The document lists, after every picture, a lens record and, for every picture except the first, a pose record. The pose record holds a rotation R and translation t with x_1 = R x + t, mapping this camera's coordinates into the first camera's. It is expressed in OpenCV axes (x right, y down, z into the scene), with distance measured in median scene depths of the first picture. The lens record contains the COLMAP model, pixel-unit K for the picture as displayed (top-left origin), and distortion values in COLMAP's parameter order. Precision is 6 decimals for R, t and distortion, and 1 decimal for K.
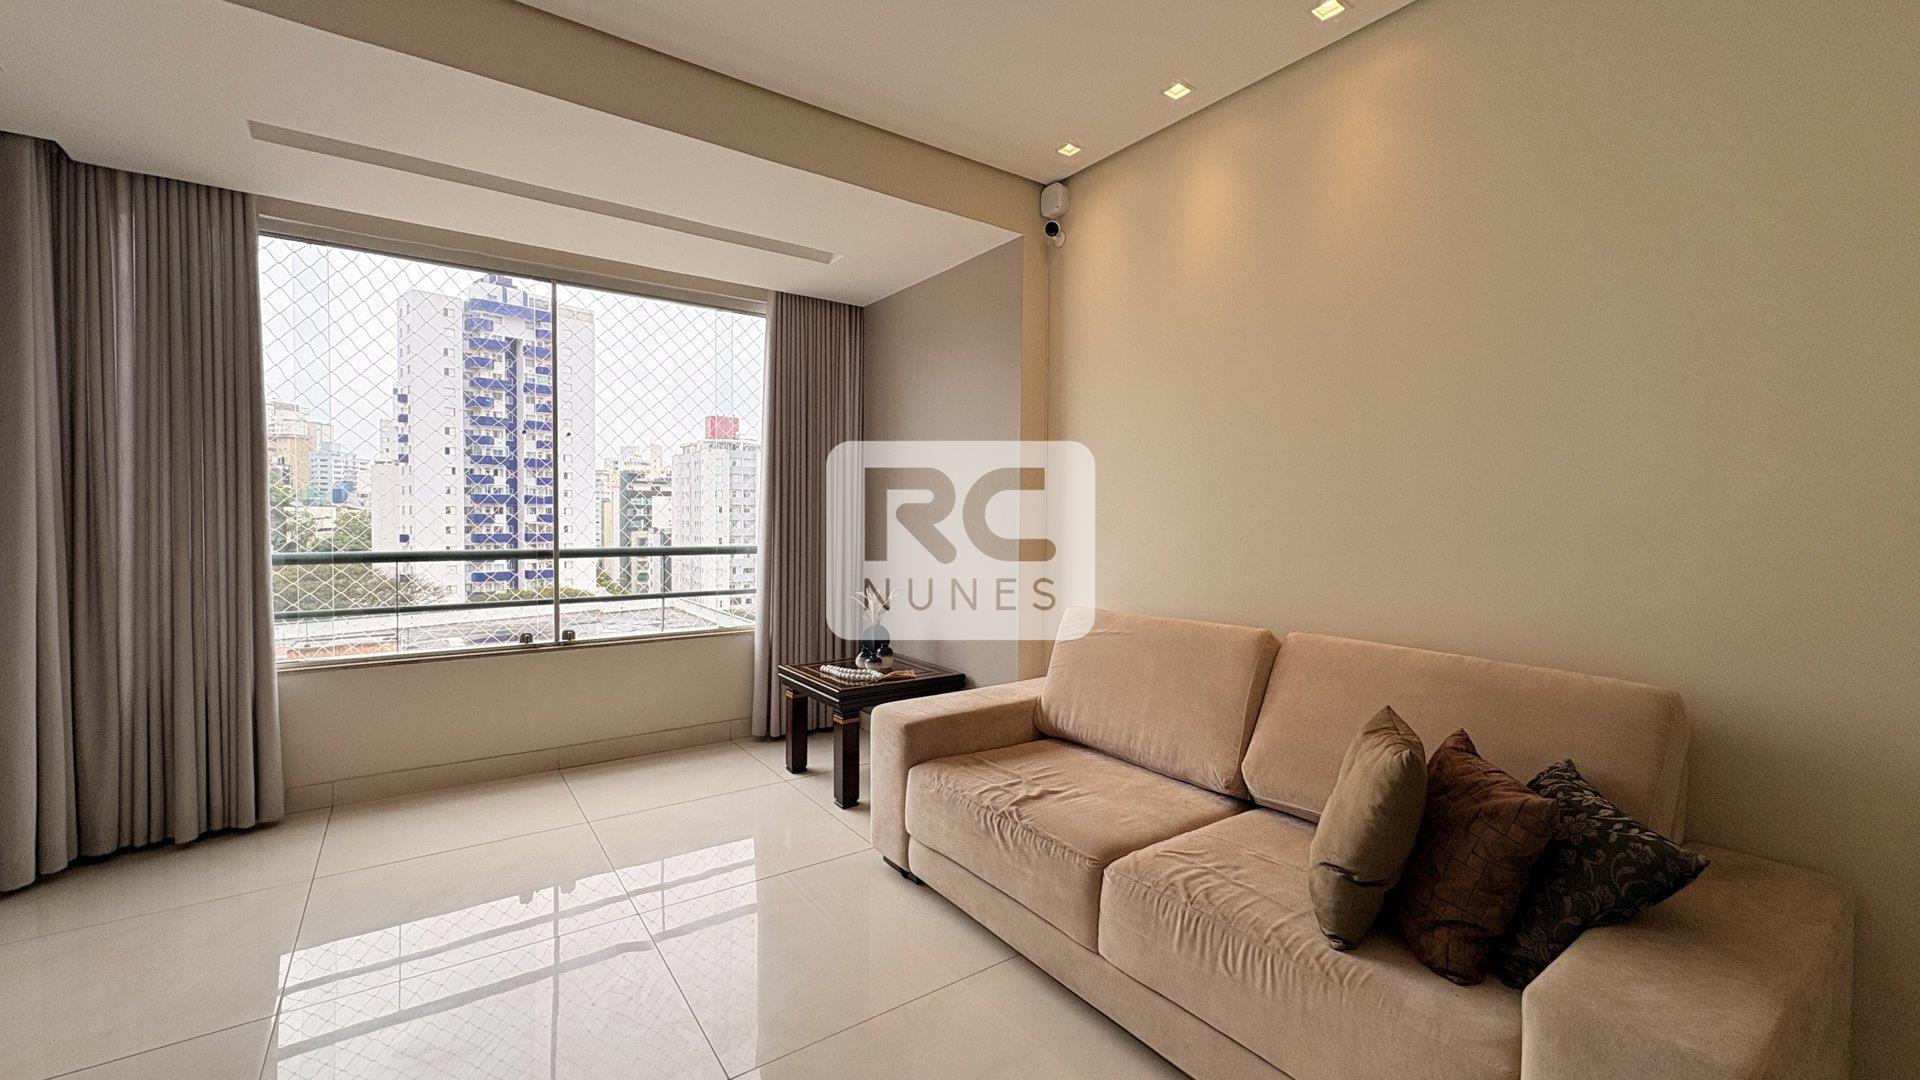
lens RADIAL K [[760.2, 0, 959.8], [0, 760.2, 536.8], [0, 0, 1]] dist [-0.001393, -0.000752]
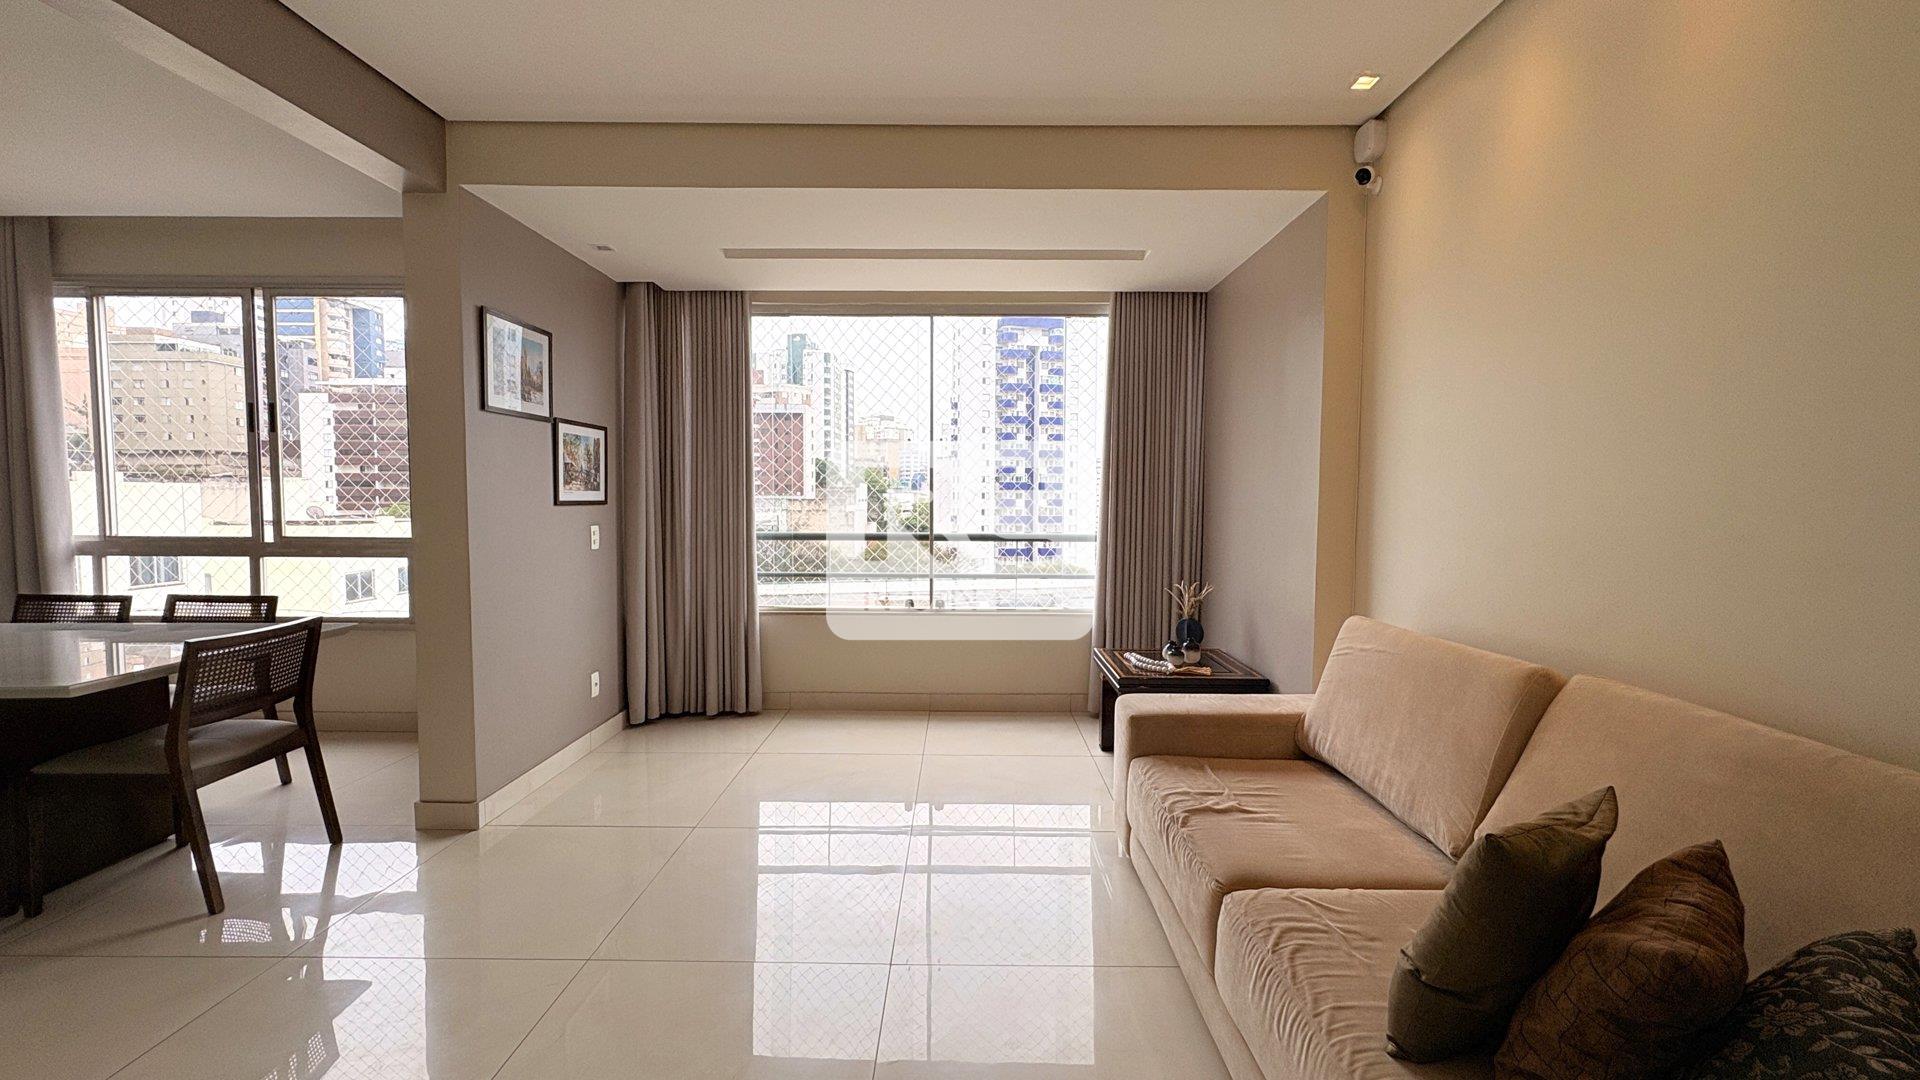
lens RADIAL K [[760.2, 0, 959.8], [0, 760.2, 536.8], [0, 0, 1]] dist [-0.001393, -0.000752]
pose [[0.807769, 0.027880, -0.588840, 0.288782], [-0.015662, 0.999543, 0.025842, -0.013833], [0.589291, -0.011652, 0.807837, 0.035393]]
